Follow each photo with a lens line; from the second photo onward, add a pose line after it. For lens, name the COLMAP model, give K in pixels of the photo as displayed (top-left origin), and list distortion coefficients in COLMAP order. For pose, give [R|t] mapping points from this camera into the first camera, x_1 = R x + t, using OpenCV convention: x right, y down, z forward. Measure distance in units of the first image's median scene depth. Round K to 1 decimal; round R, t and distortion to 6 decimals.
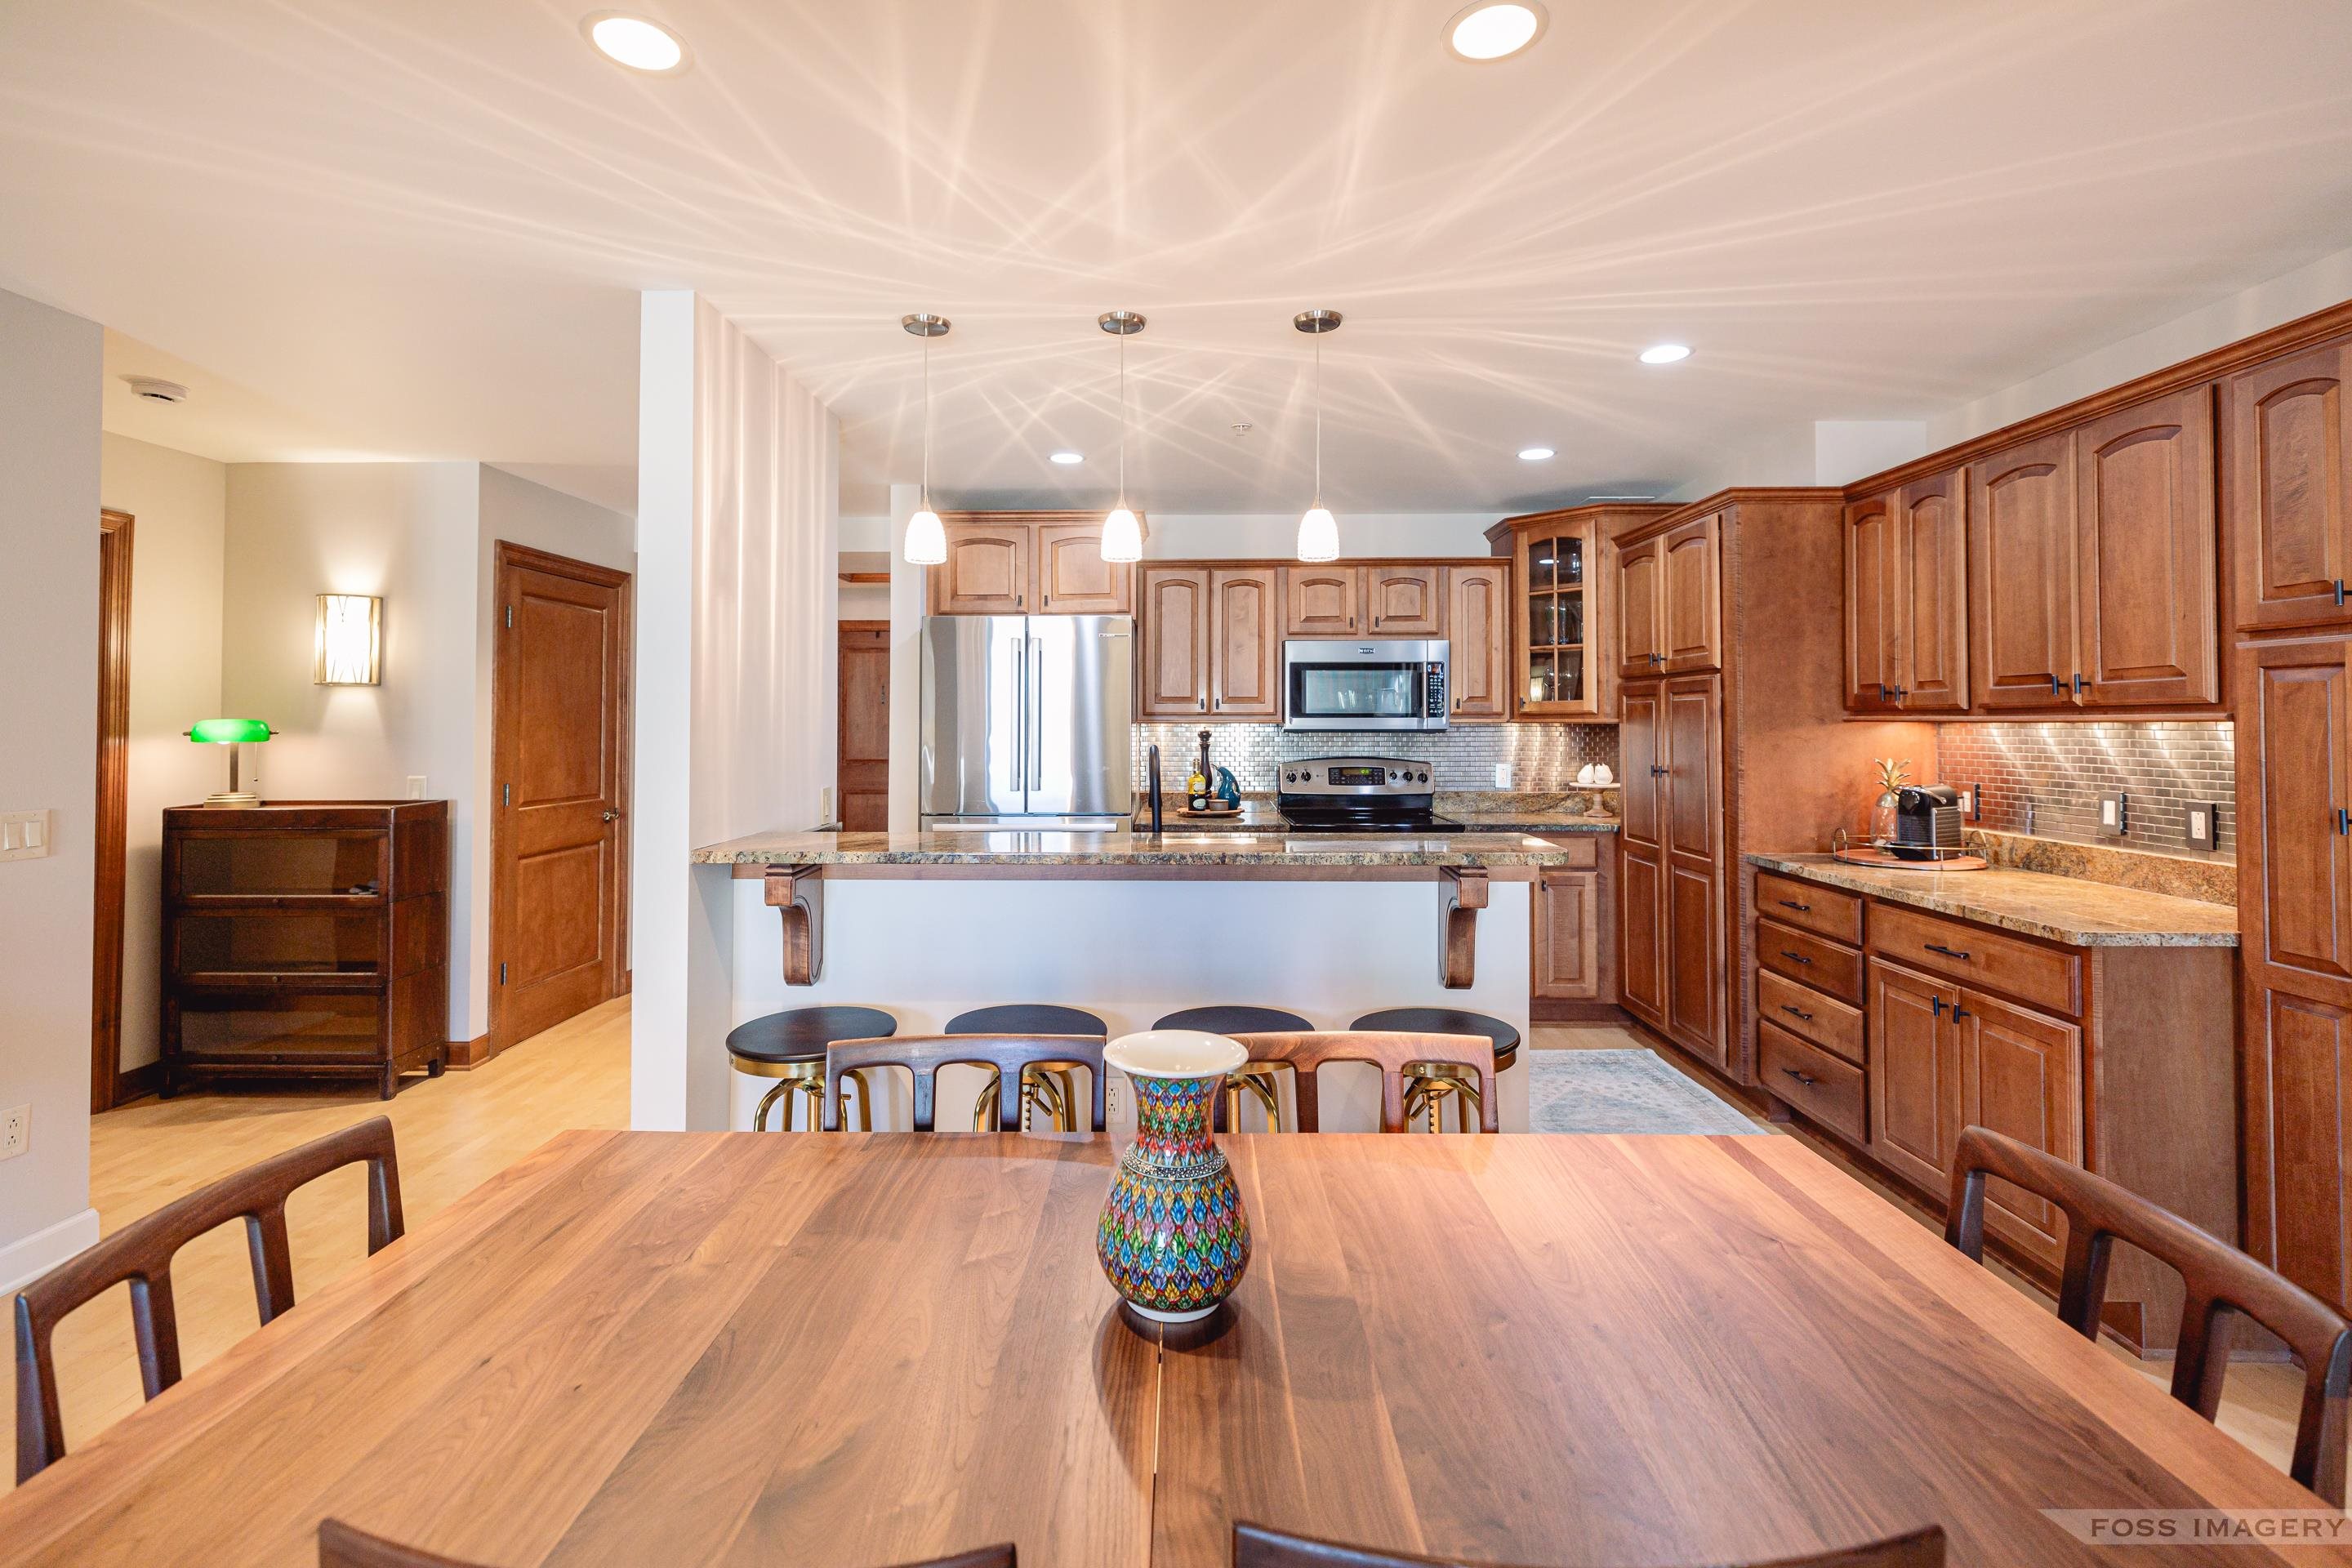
lens RADIAL K [[1054.7, 0, 1163.7], [0, 1054.7, 697.5], [0, 0, 1]] dist [0.003996, -0.001804]
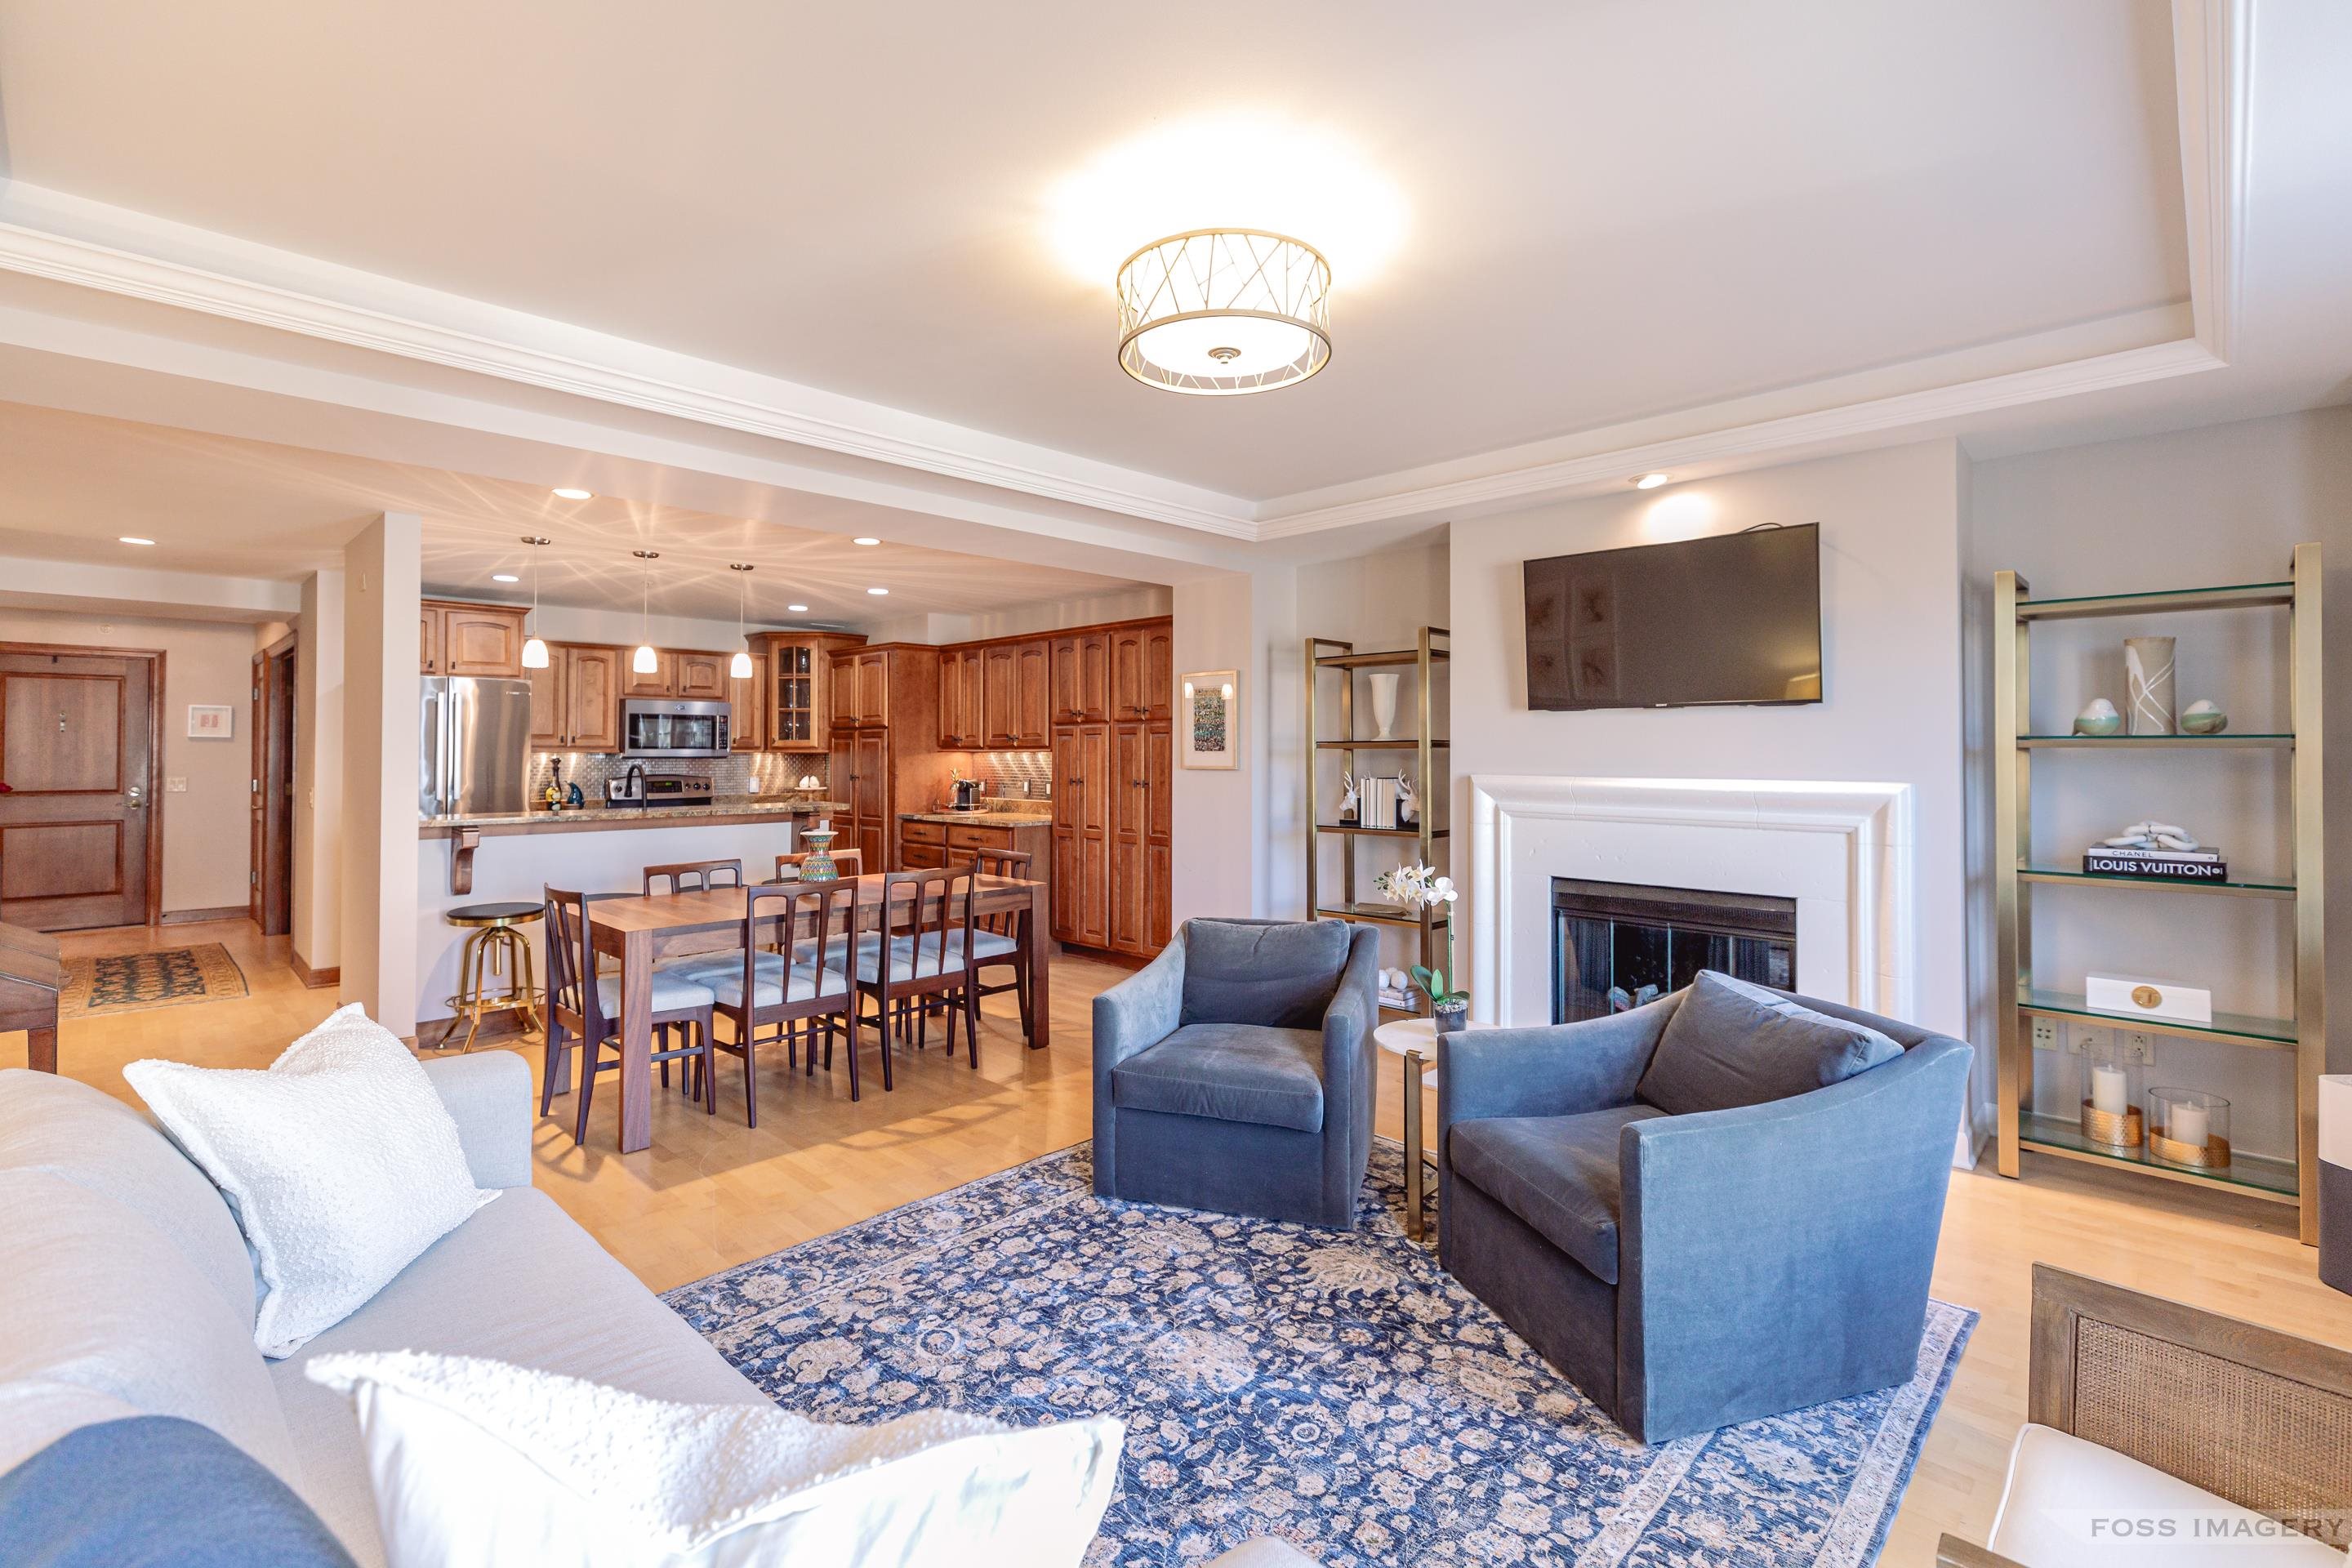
lens RADIAL K [[1054.7, 0, 1171.1], [0, 1054.7, 741.2], [0, 0, 1]] dist [0.003996, -0.001804]
pose [[0.683139, 0.009354, 0.730228, -0.623174], [-0.018070, 0.999828, 0.004097, -0.017432], [-0.730064, -0.015994, 0.683191, -0.847768]]
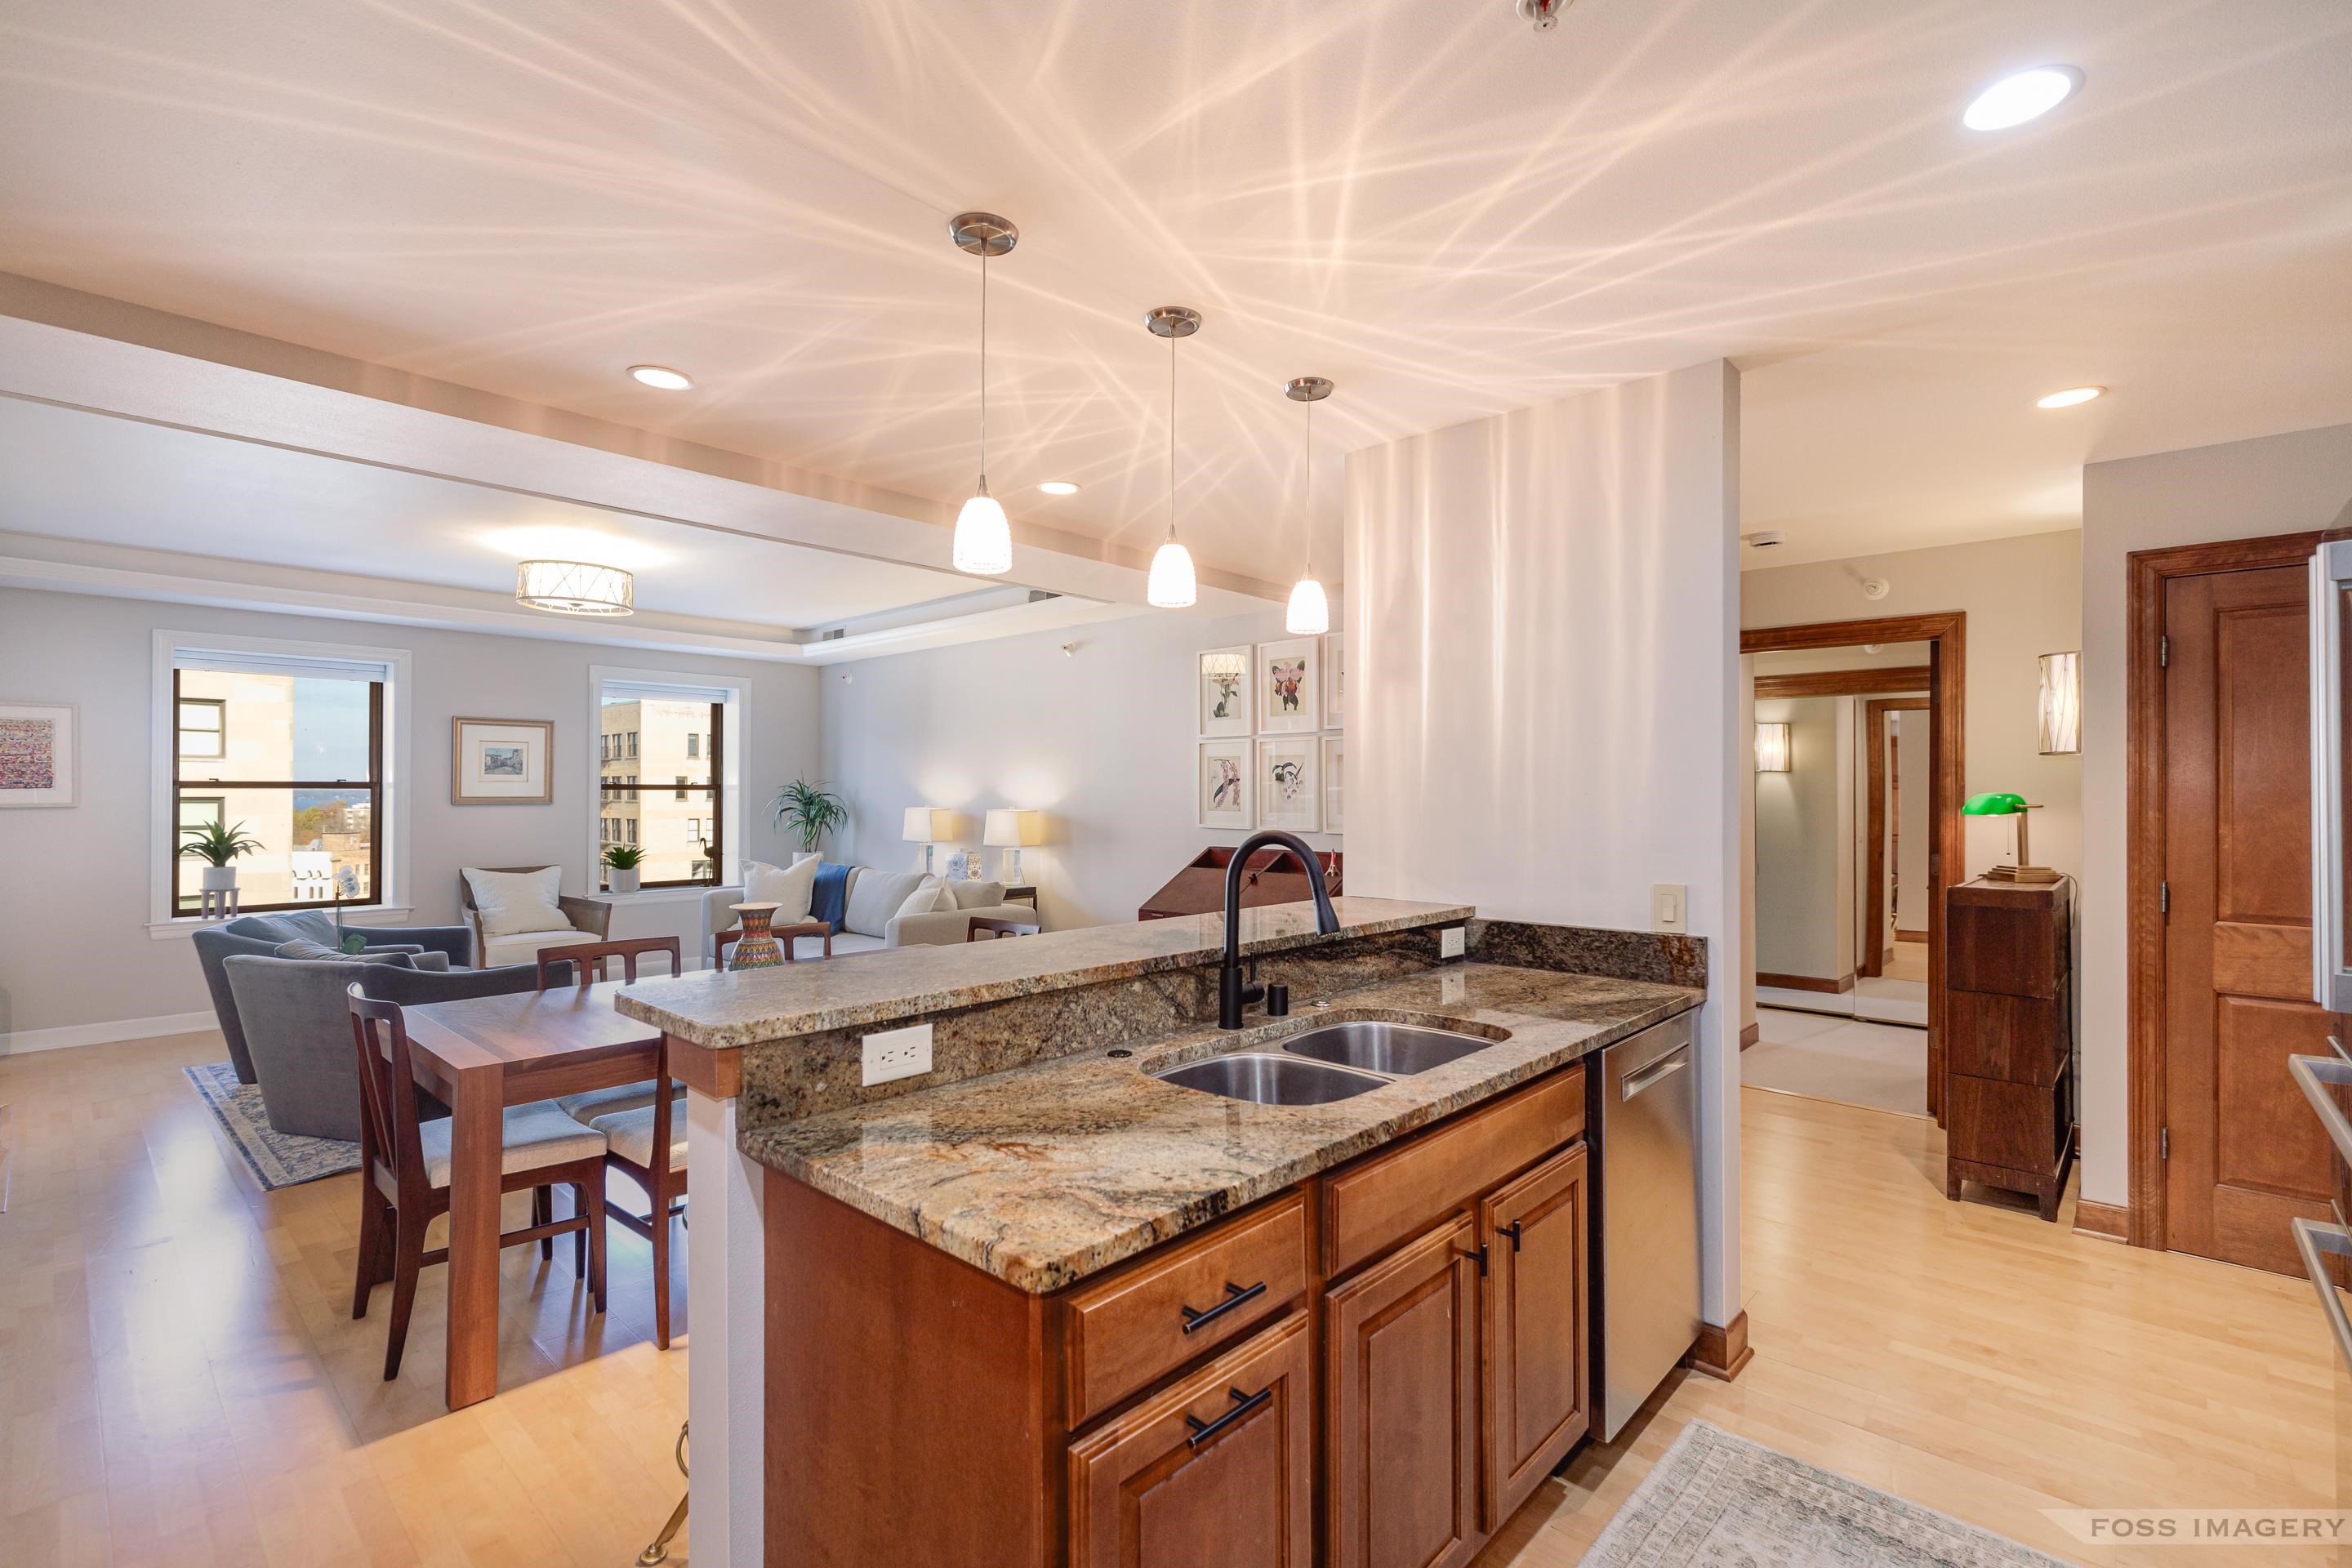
lens RADIAL K [[1054.7, 0, 1169.7], [0, 1054.7, 789.5], [0, 0, 1]] dist [0.003996, -0.001804]
pose [[-0.660105, -0.002199, -0.751171, 0.447930], [0.014729, 0.999766, -0.015870, 0.023400], [0.751029, -0.021540, -0.659917, 1.164721]]
